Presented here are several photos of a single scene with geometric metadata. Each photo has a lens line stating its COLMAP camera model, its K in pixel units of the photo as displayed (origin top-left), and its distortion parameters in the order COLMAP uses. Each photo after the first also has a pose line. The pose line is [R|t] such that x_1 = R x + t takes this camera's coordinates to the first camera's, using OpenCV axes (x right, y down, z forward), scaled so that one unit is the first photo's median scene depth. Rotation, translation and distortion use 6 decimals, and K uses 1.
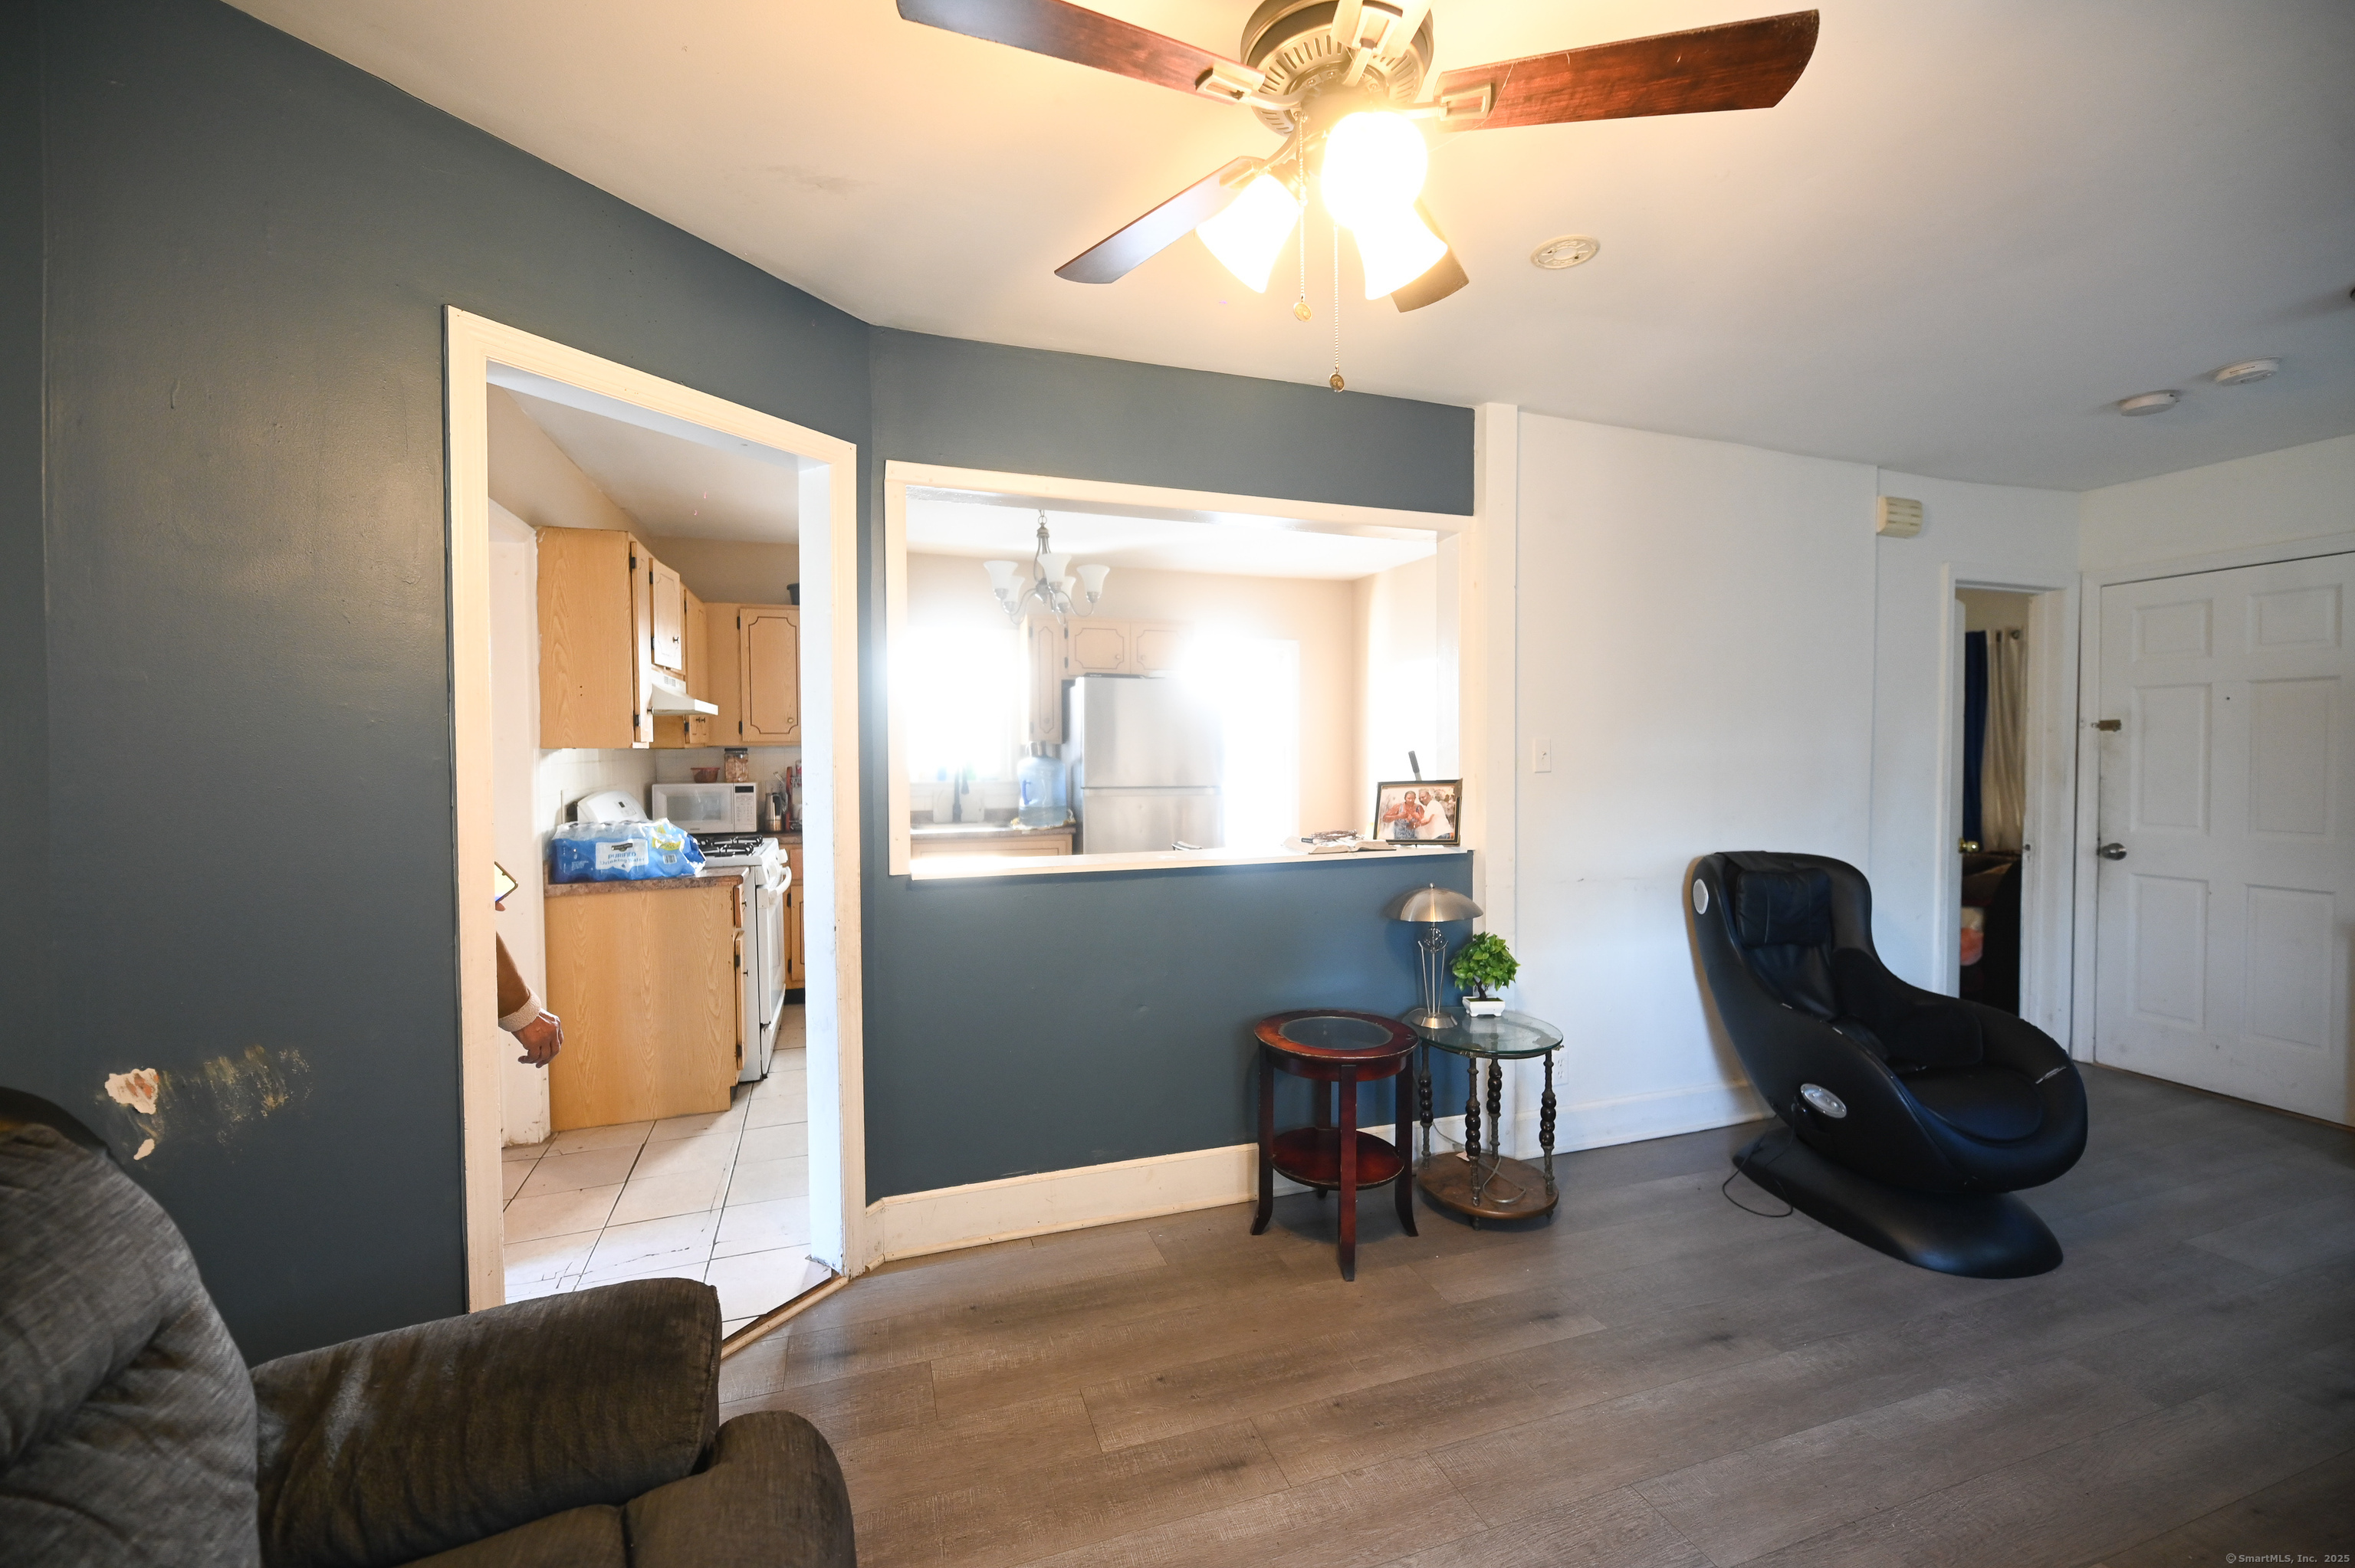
lens RADIAL K [[950.4, 0, 1179.8], [0, 950.4, 768.2], [0, 0, 1]] dist [-0.006630, -0.001052]
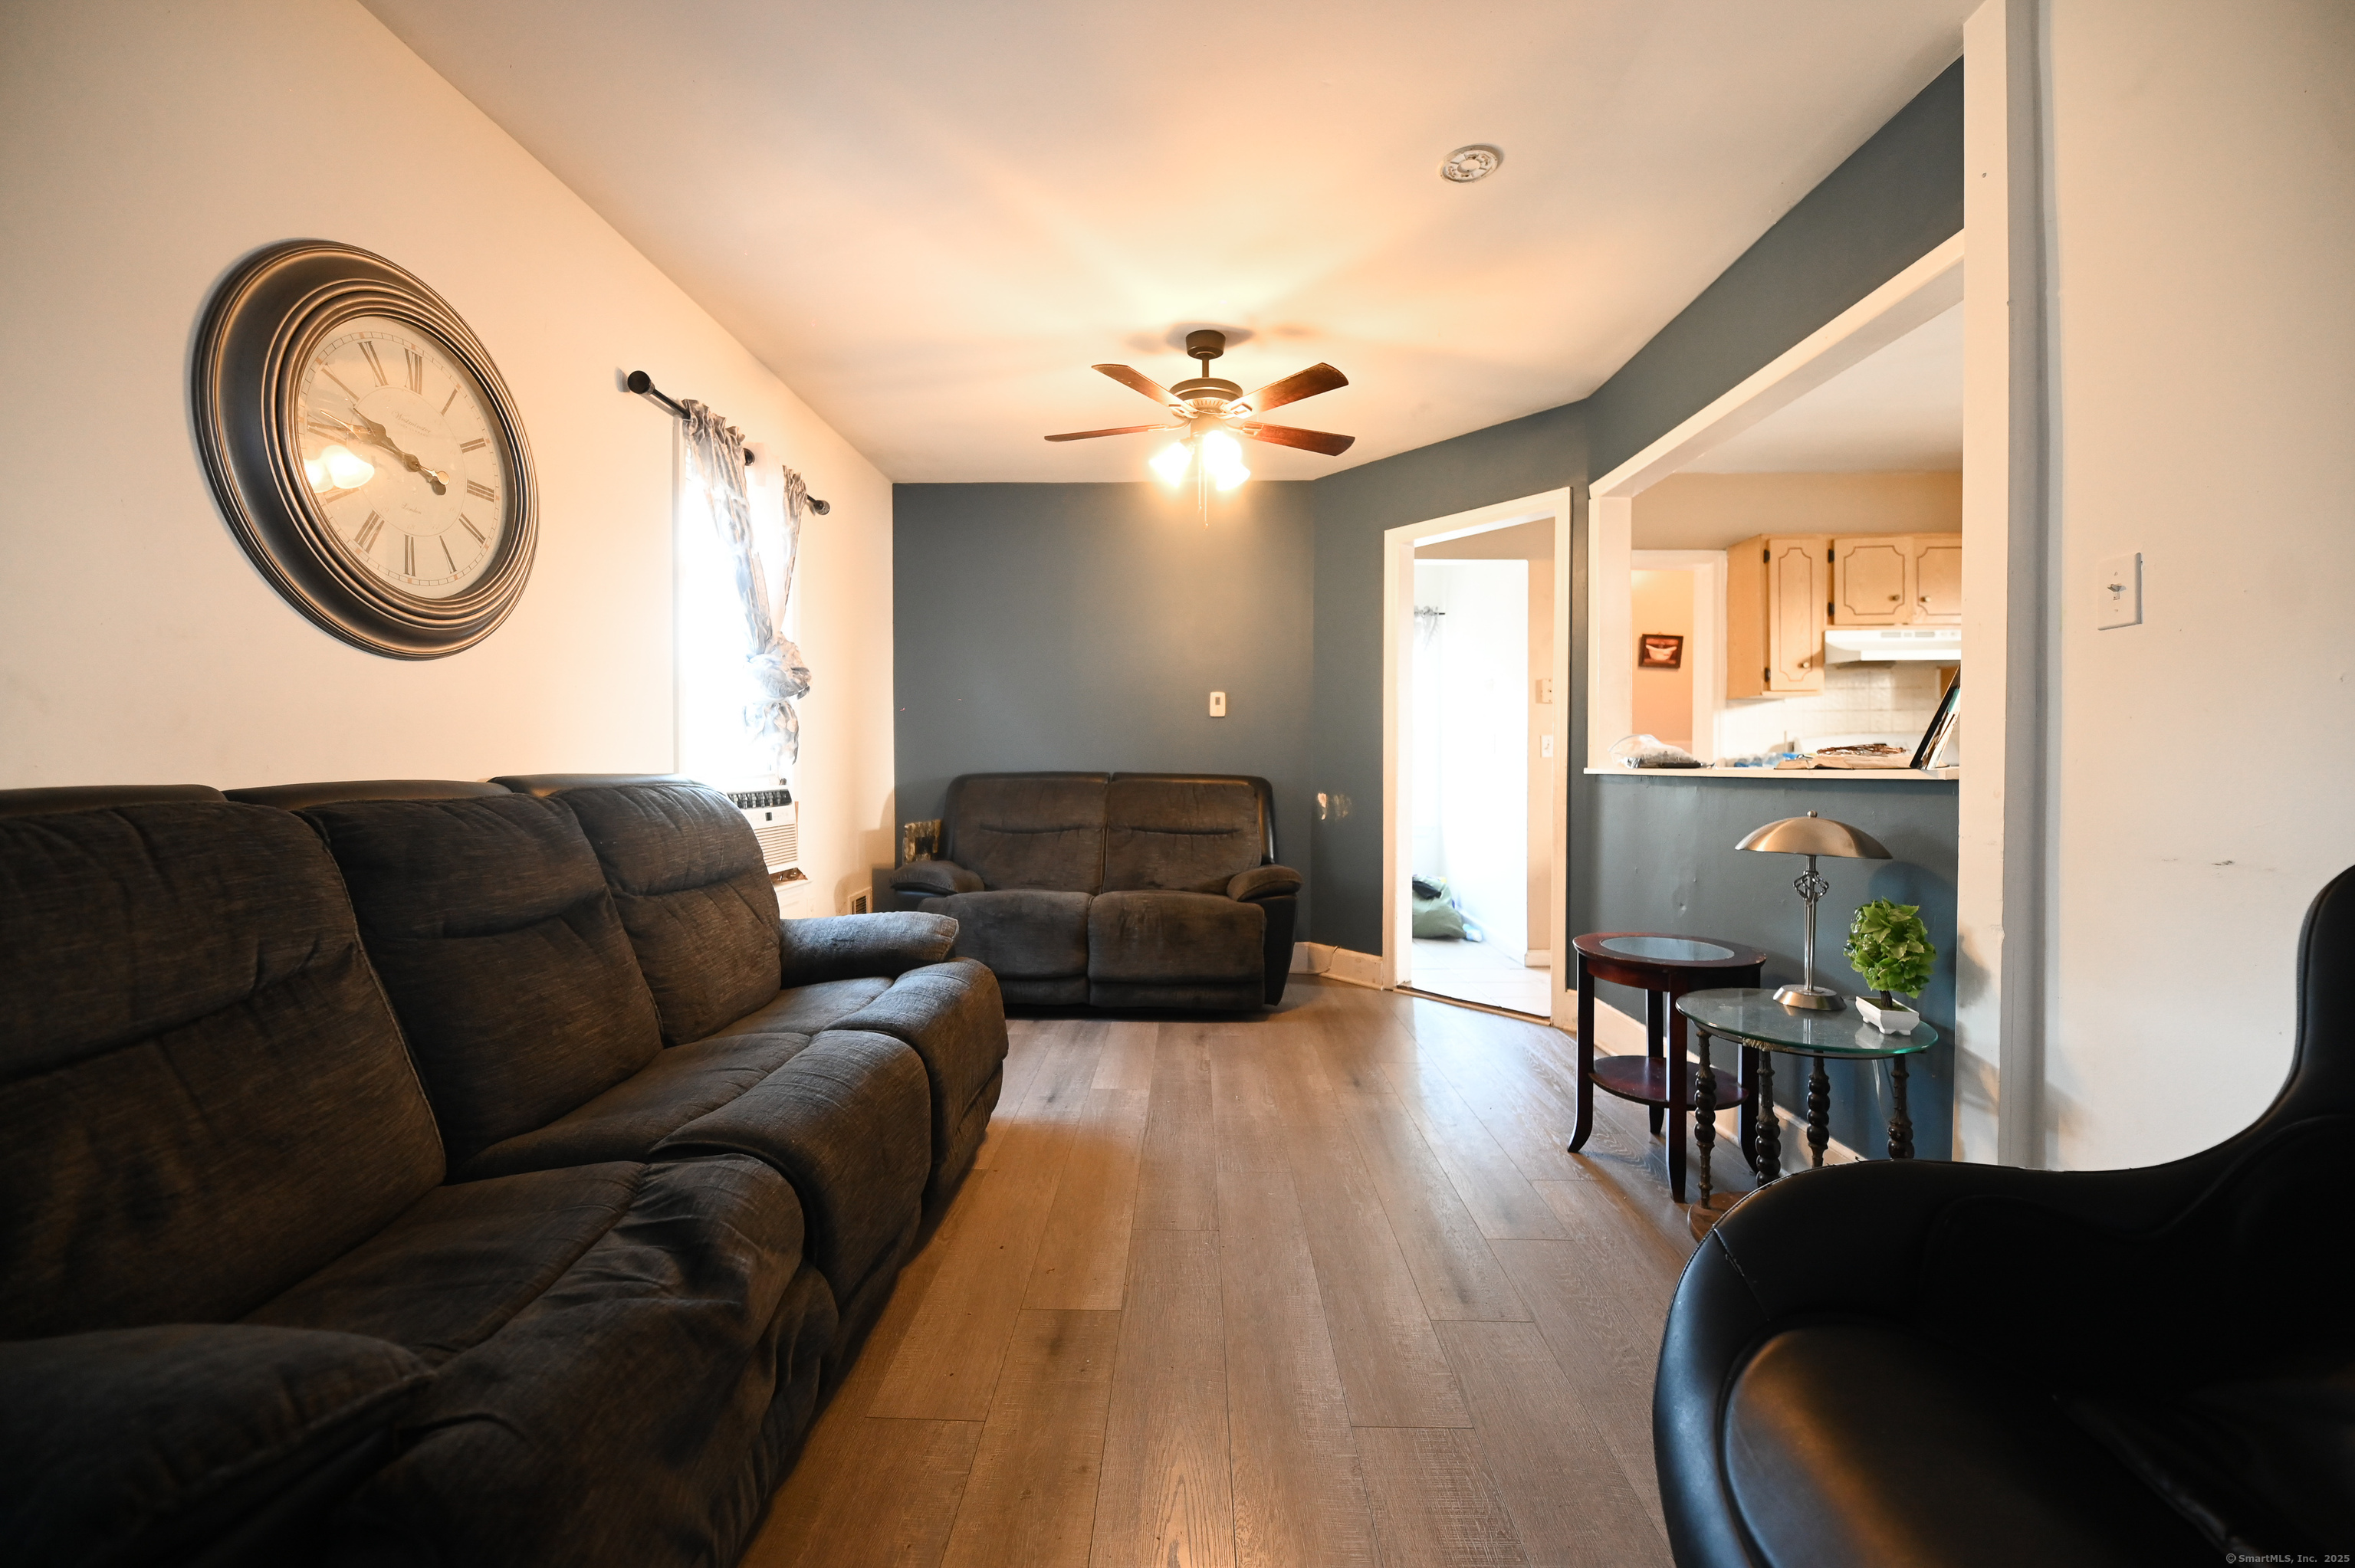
lens RADIAL K [[950.4, 0, 1179.8], [0, 950.4, 768.2], [0, 0, 1]] dist [-0.006630, -0.001052]
pose [[-0.339288, 0.008080, -0.940648, 0.646541], [-0.014653, 0.999796, 0.013874, 0.049652], [0.940568, 0.018491, -0.339101, 0.457743]]
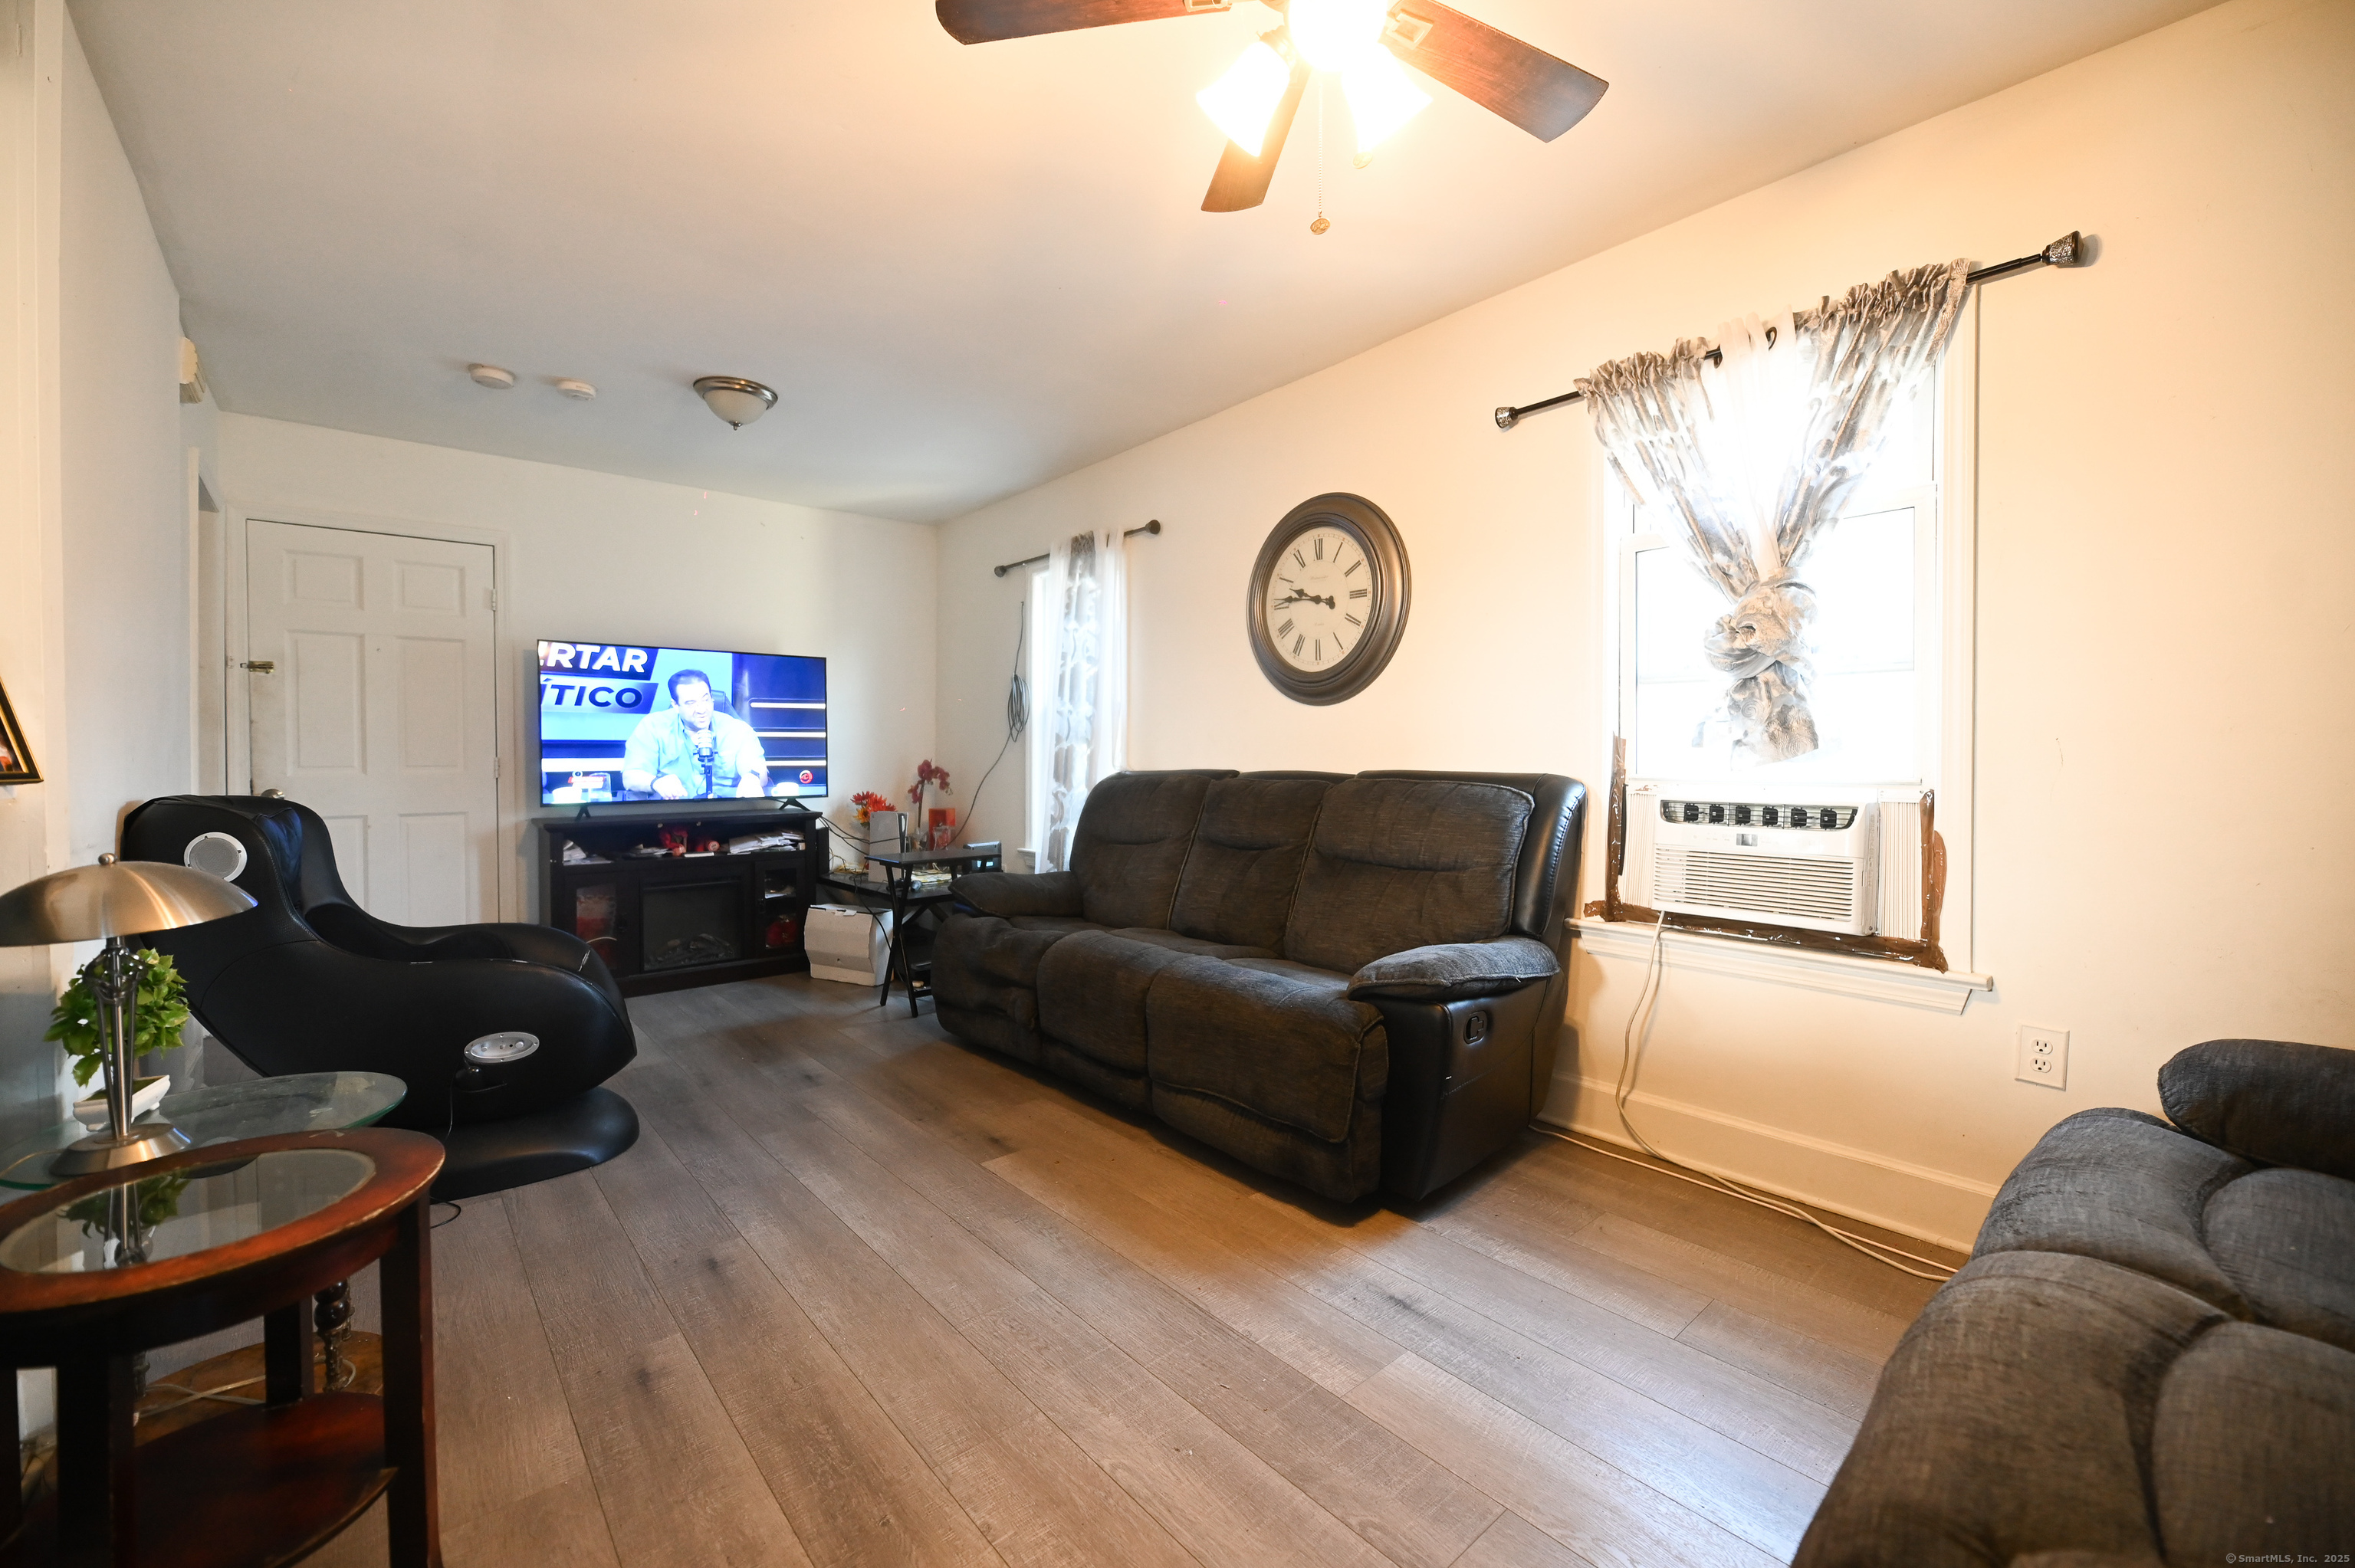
lens RADIAL K [[950.4, 0, 1179.8], [0, 950.4, 768.2], [0, 0, 1]] dist [-0.006630, -0.001052]
pose [[-0.371023, -0.011310, 0.928555, -0.200676], [0.020218, 0.999590, 0.020253, 0.045812], [-0.928404, 0.026288, -0.370642, 0.398025]]
